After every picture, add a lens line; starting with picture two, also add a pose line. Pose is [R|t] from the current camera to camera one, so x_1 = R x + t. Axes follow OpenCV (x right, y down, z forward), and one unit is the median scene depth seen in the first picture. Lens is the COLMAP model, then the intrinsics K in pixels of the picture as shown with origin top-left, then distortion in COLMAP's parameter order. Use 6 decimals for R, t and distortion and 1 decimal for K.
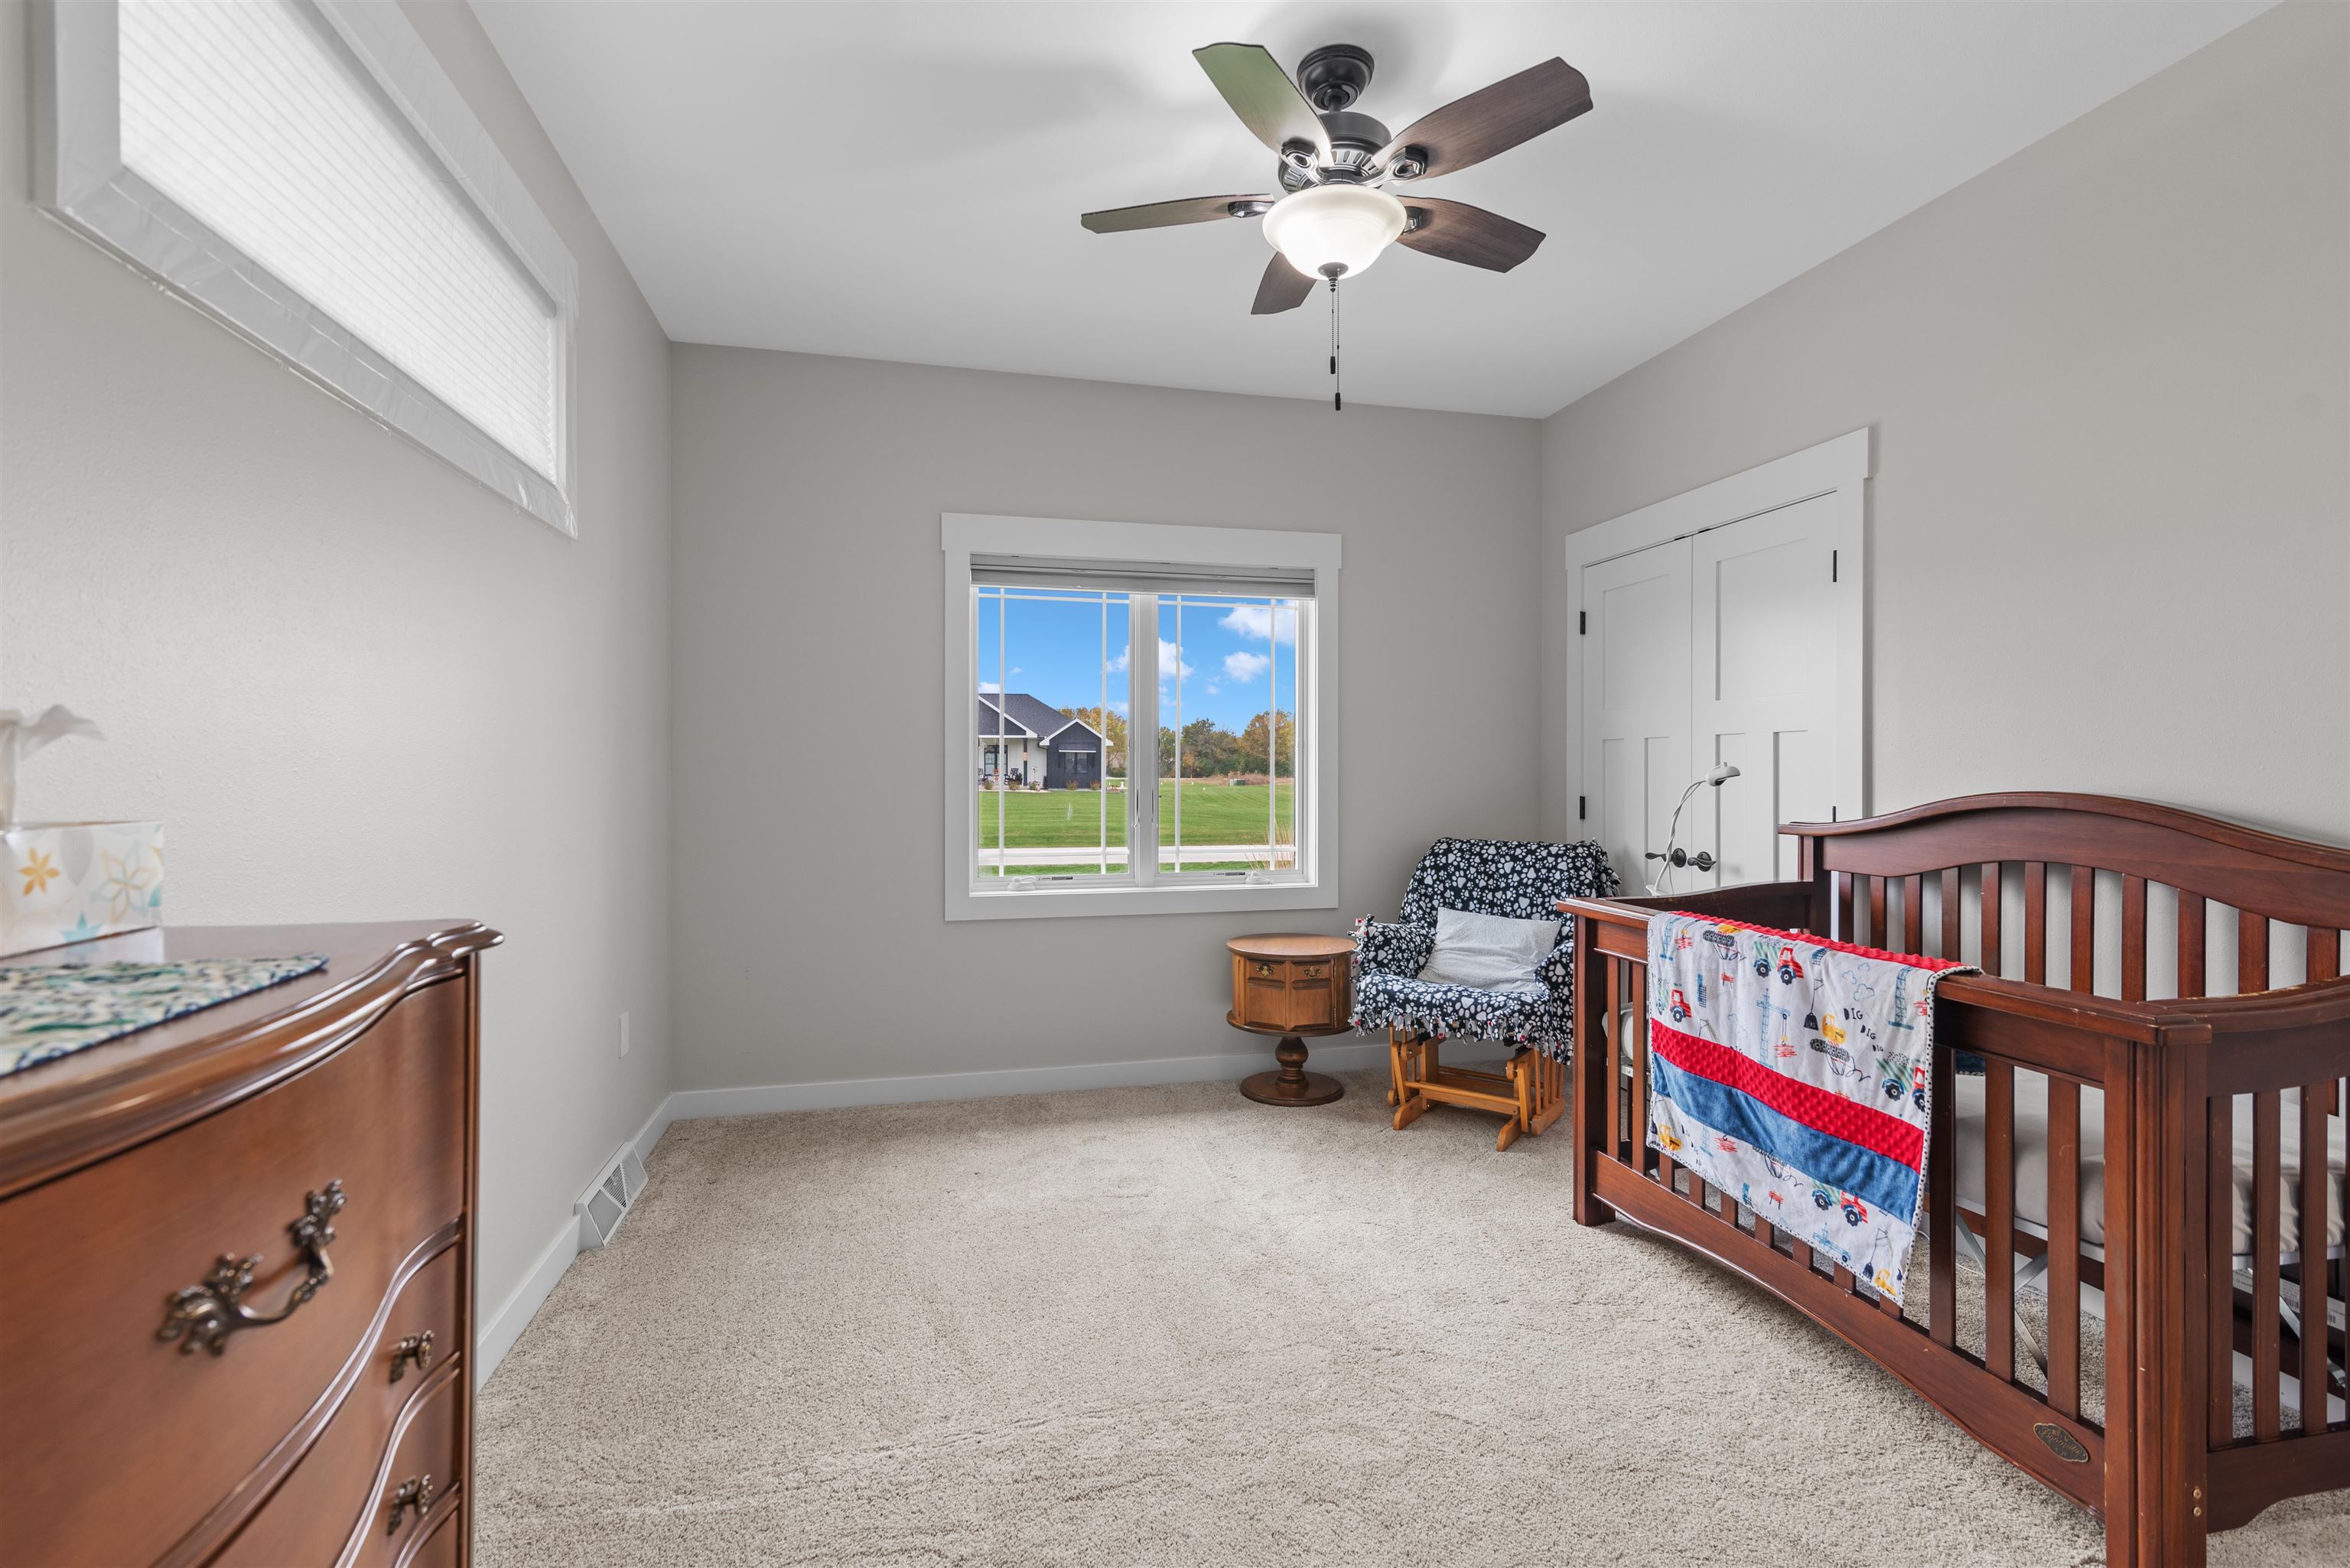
lens RADIAL K [[1067.1, 0, 1180.1], [0, 1067.1, 780.2], [0, 0, 1]] dist [0.020289, 0.000681]
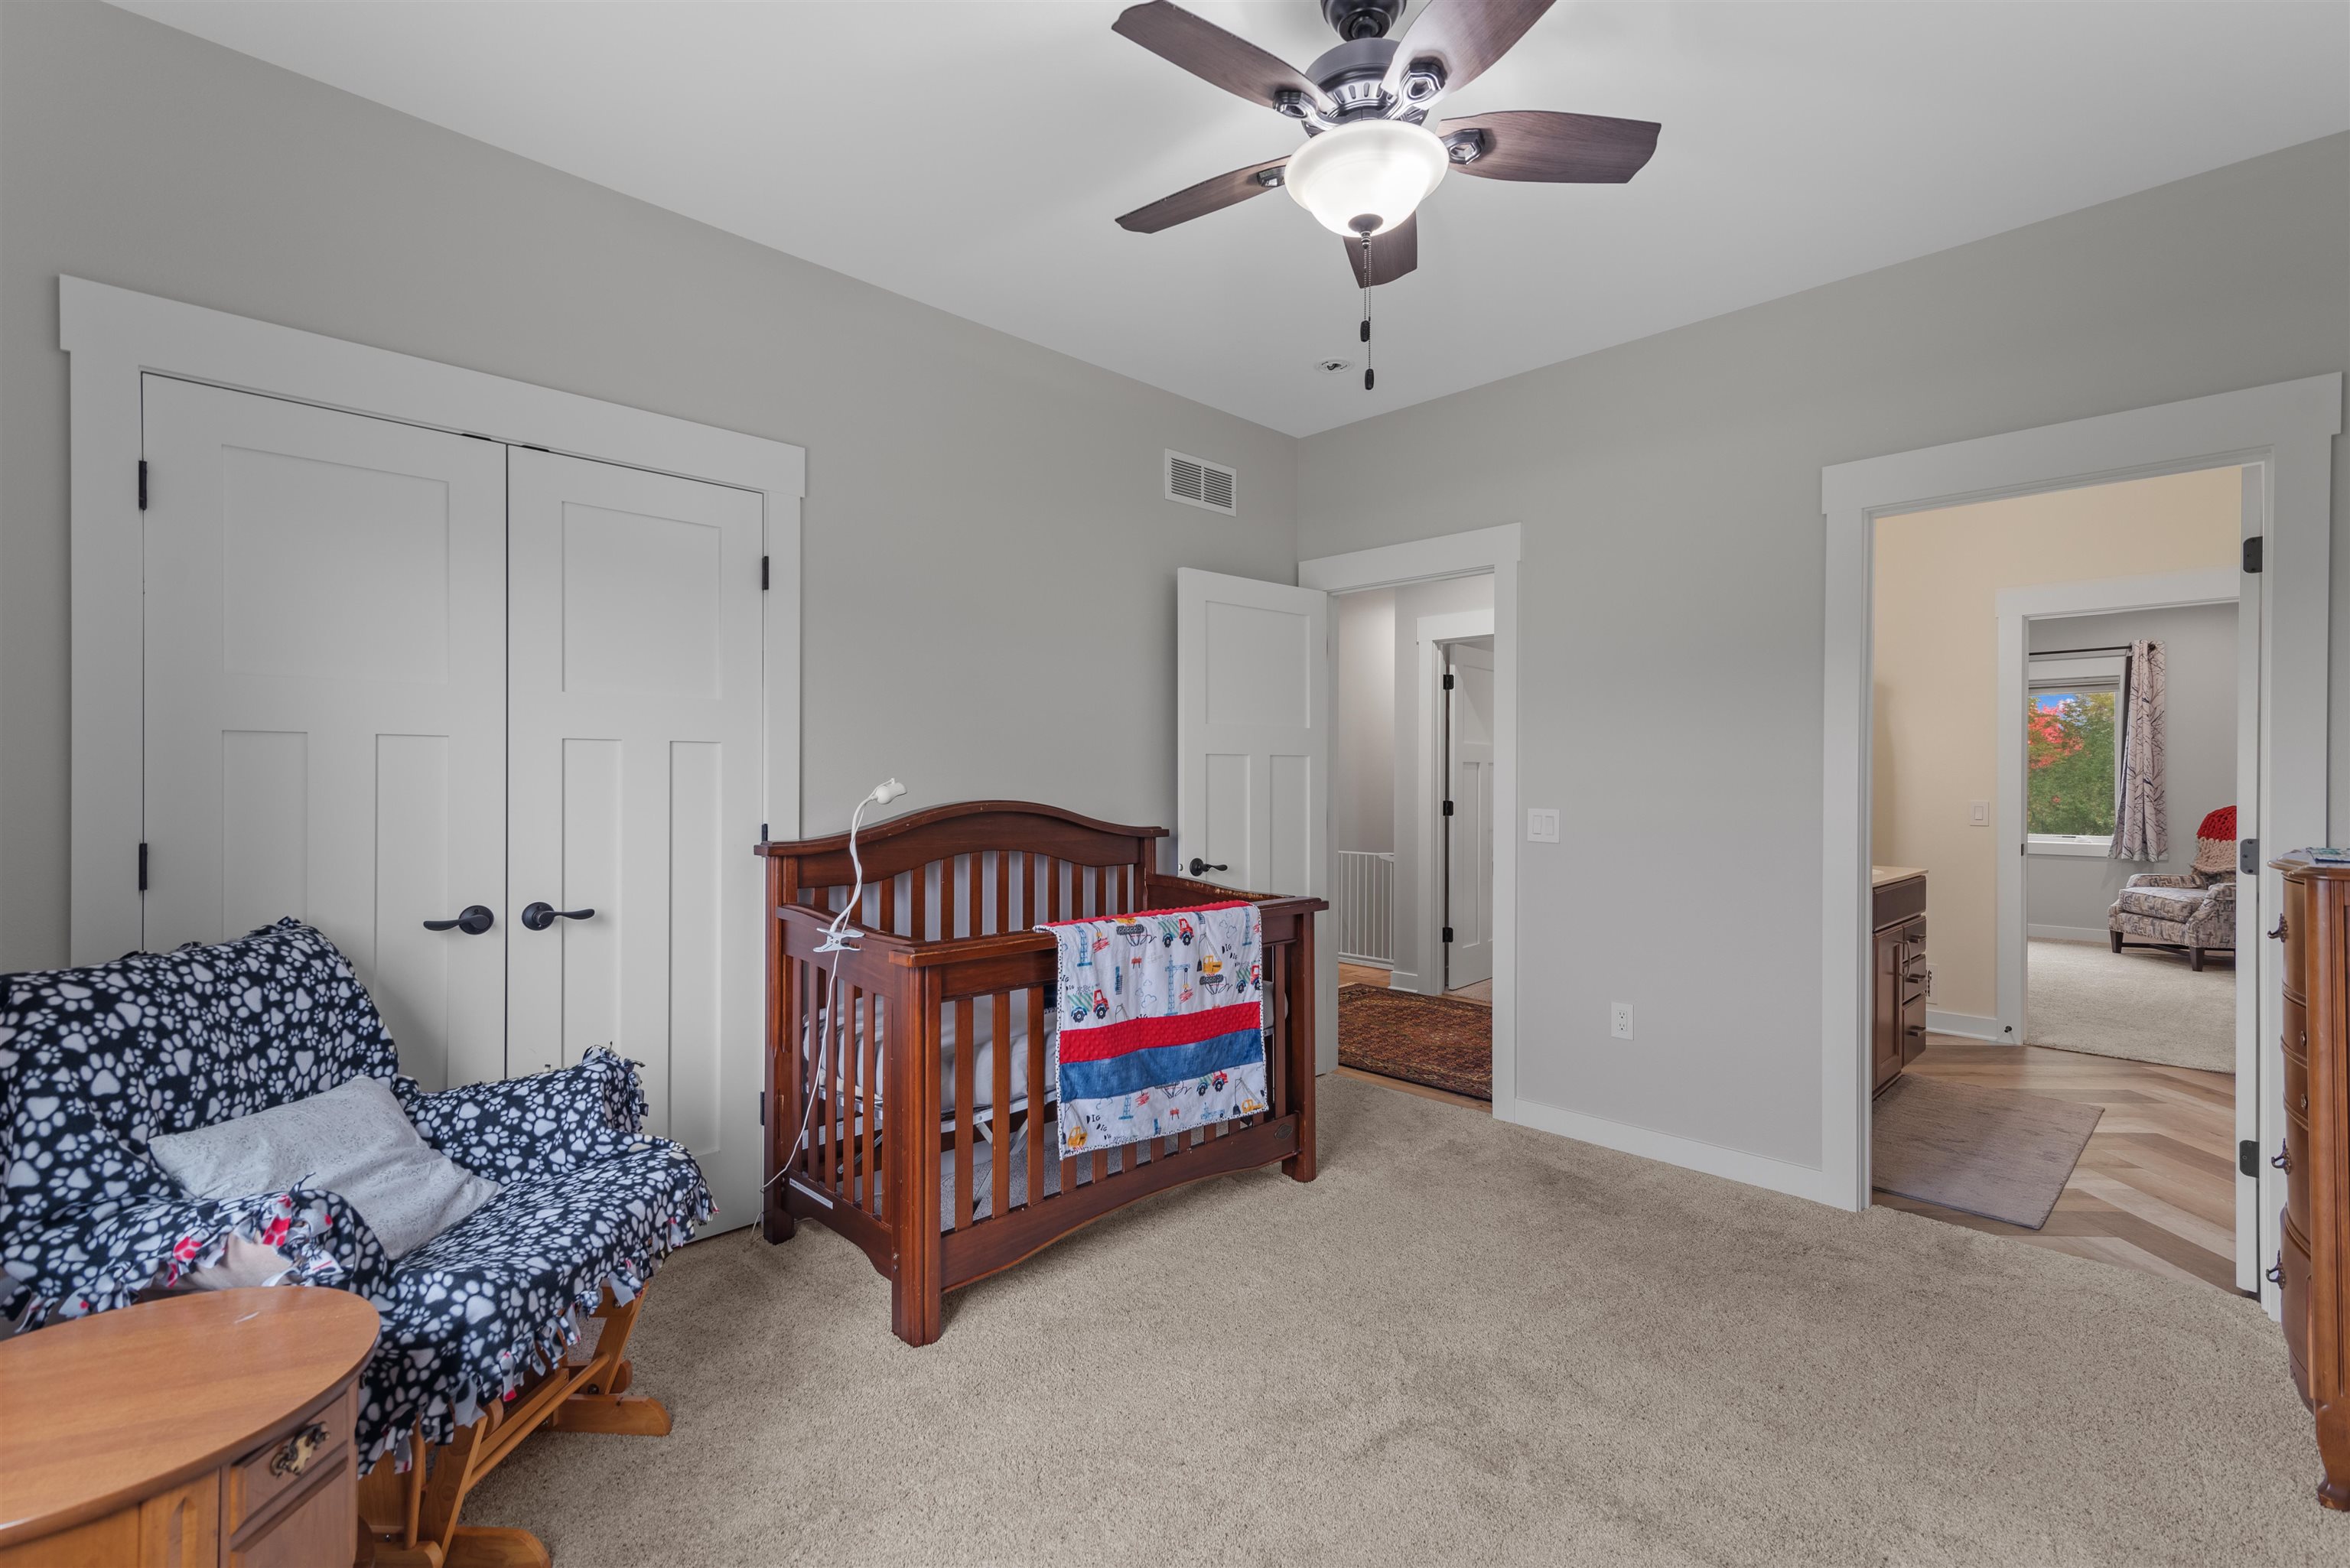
lens RADIAL K [[1067.1, 0, 1181.1], [0, 1067.1, 779.7], [0, 0, 1]] dist [0.020289, 0.000681]
pose [[-0.521651, 0.001170, 0.853158, -0.520187], [0.008832, 0.999953, 0.004029, -0.021314], [-0.853113, 0.009637, -0.521636, 1.541402]]
